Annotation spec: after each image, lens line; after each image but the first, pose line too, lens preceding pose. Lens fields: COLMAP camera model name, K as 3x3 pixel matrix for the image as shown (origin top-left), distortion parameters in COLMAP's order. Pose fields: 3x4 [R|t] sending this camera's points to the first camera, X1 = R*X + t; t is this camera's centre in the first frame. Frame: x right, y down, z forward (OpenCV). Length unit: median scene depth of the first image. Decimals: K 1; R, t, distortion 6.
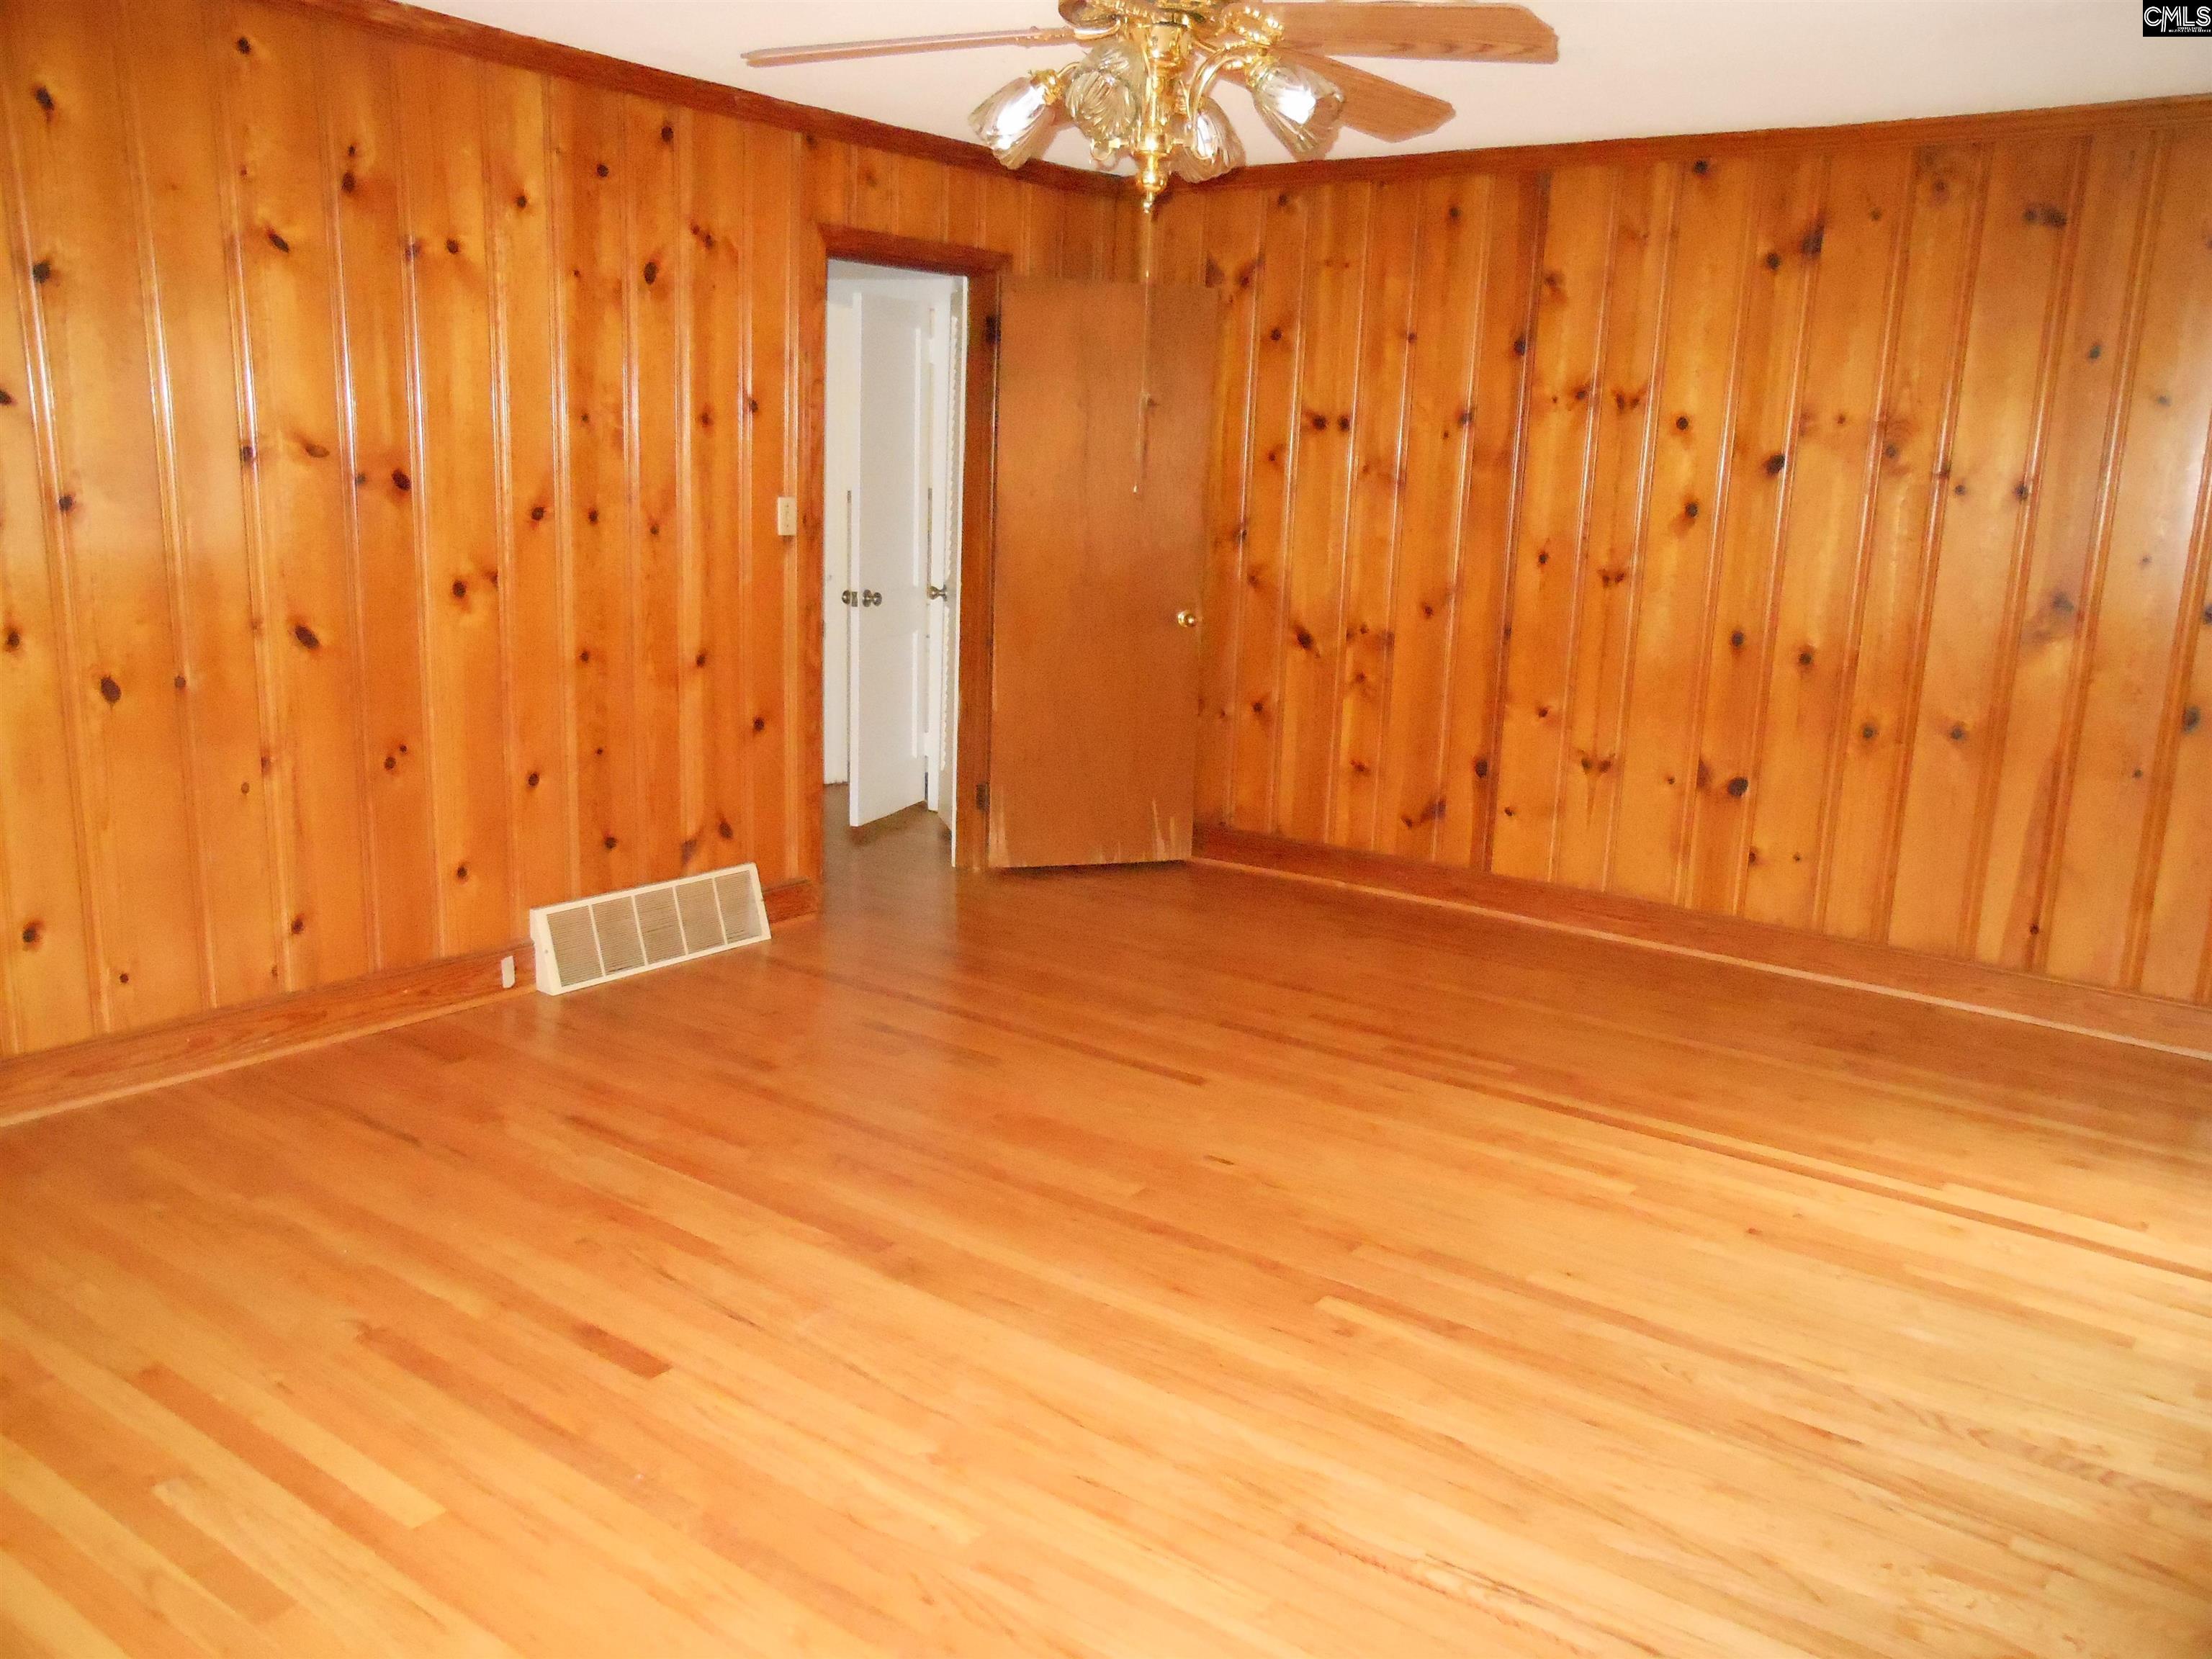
lens RADIAL K [[1797.5, 0, 1106.0], [0, 1797.5, 829.5], [0, 0, 1]] dist [-0.009784, 0.000559]
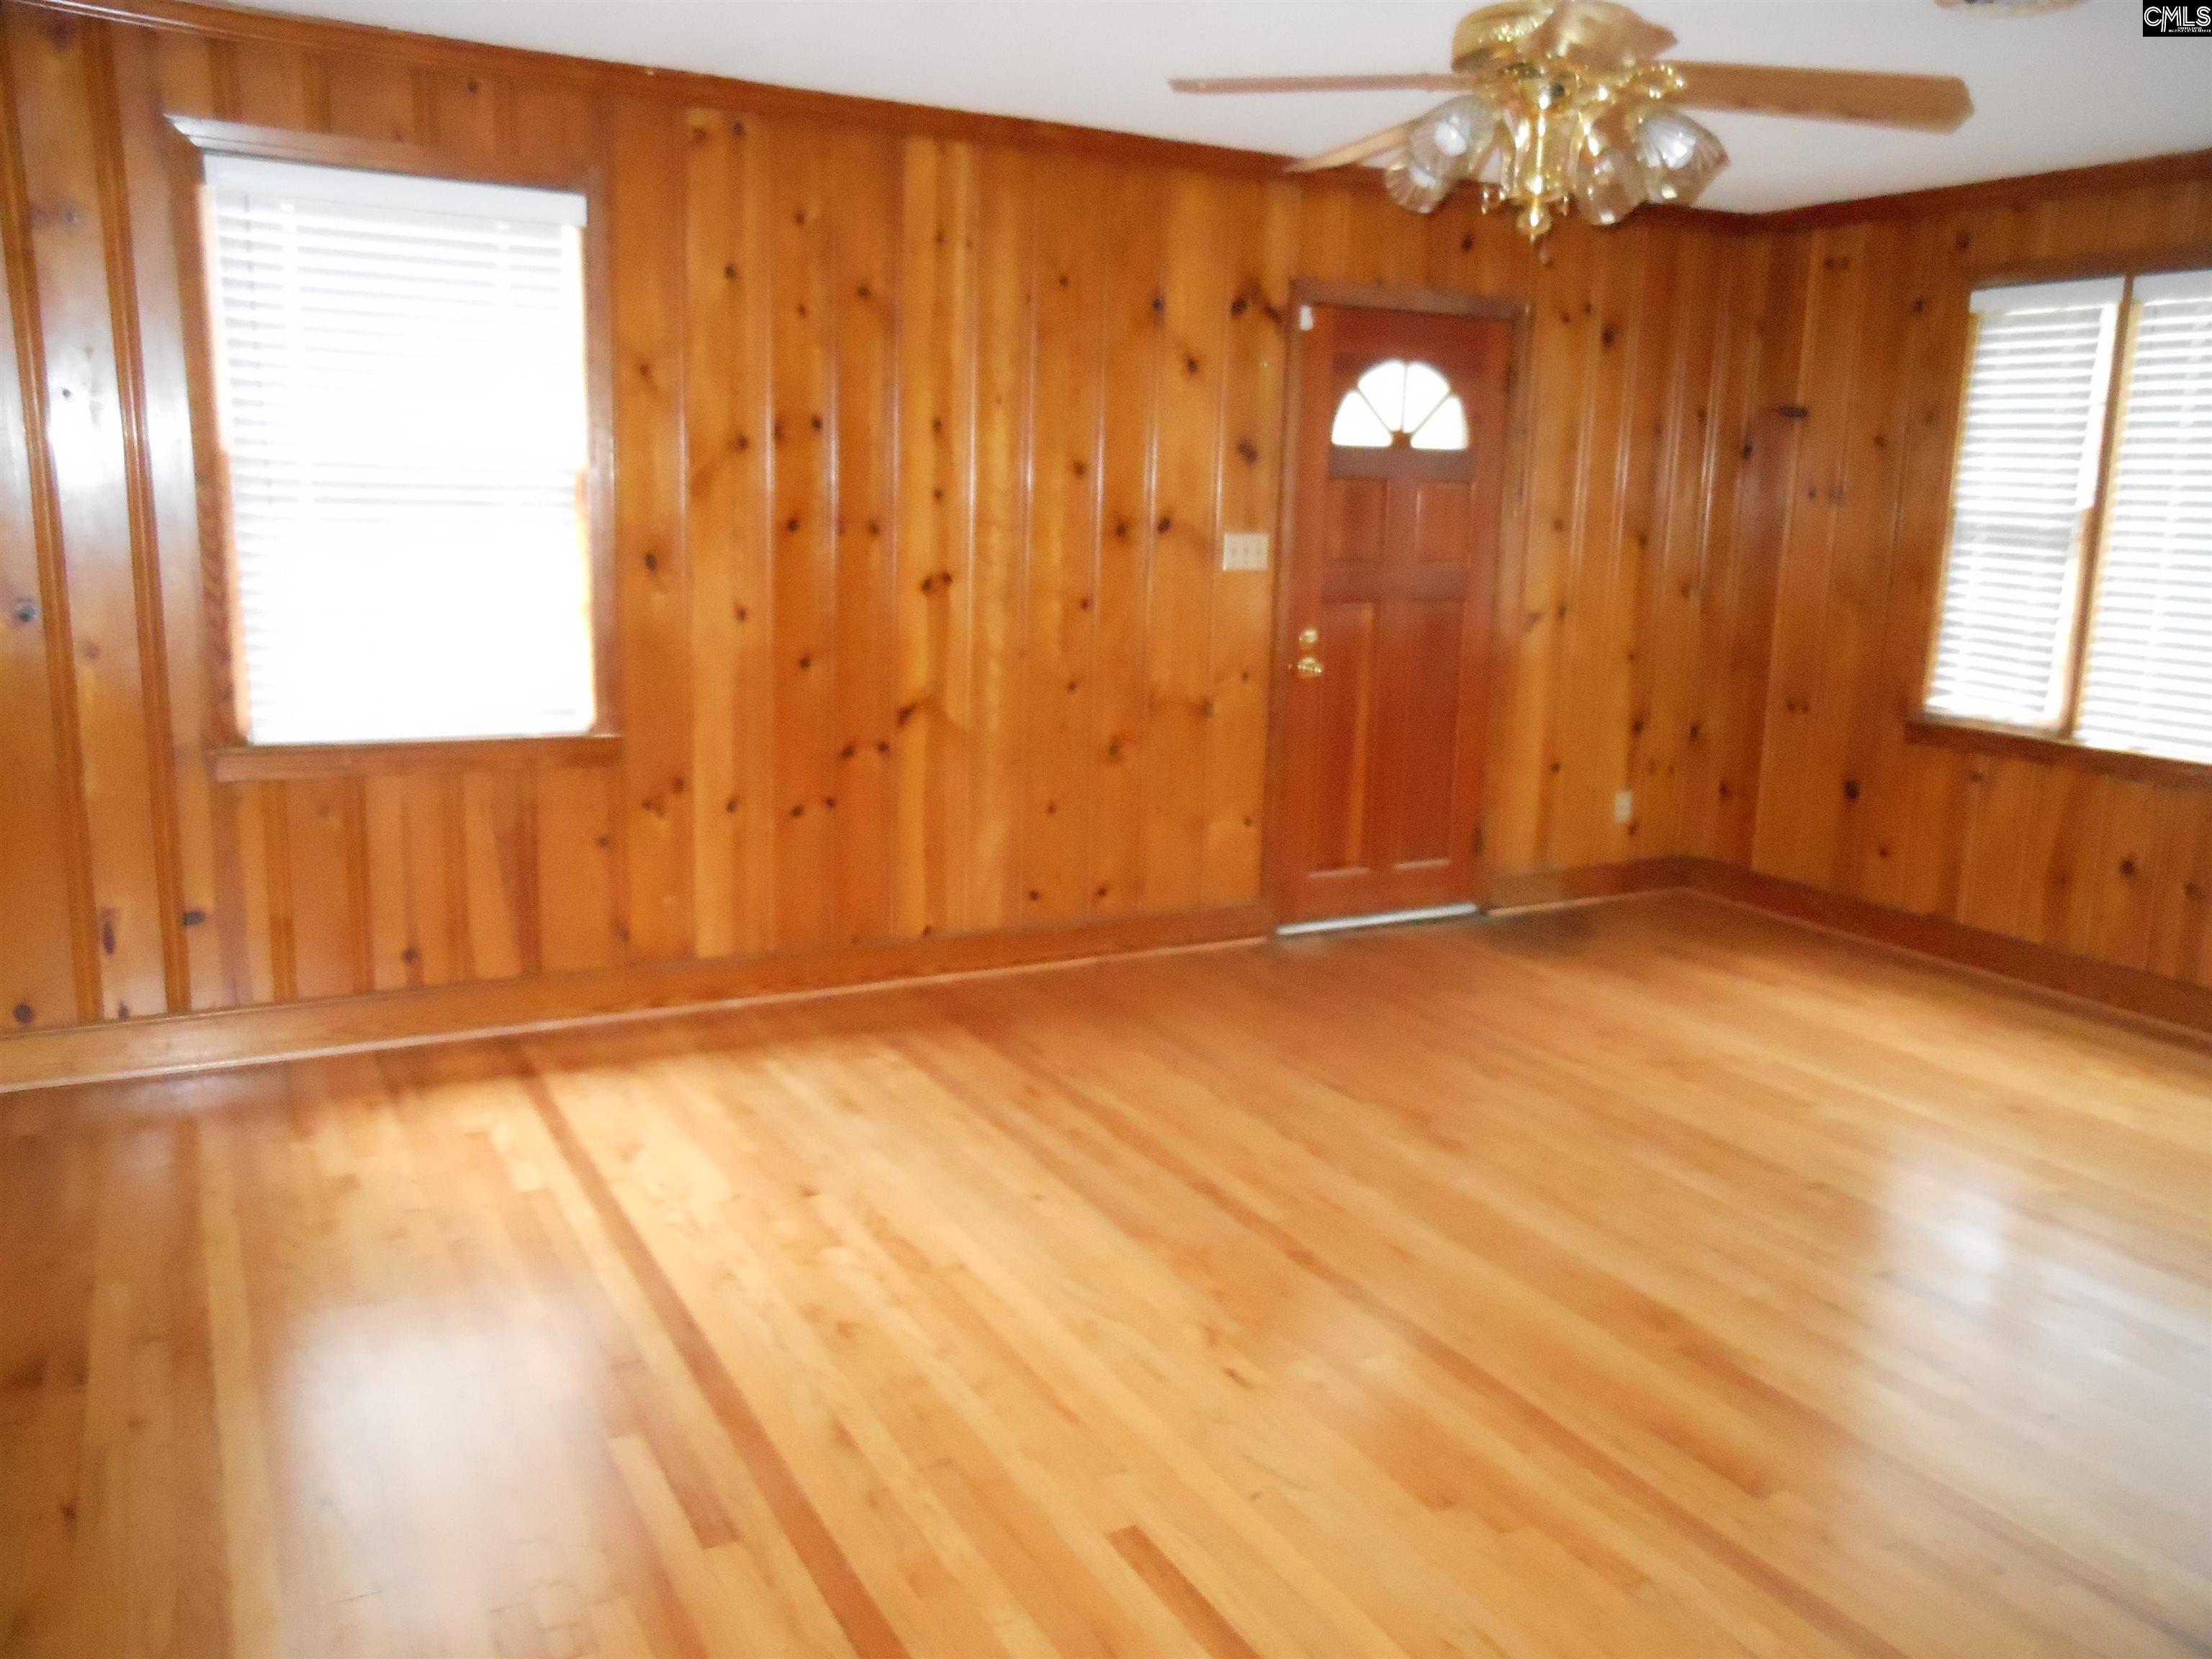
lens RADIAL K [[1797.5, 0, 1106.0], [0, 1797.5, 829.5], [0, 0, 1]] dist [-0.009784, 0.000559]
pose [[-0.907604, -0.136148, 0.397139, -0.181525], [0.027822, 0.924371, 0.380479, -0.375020], [-0.418905, 0.356374, -0.835175, 1.798457]]
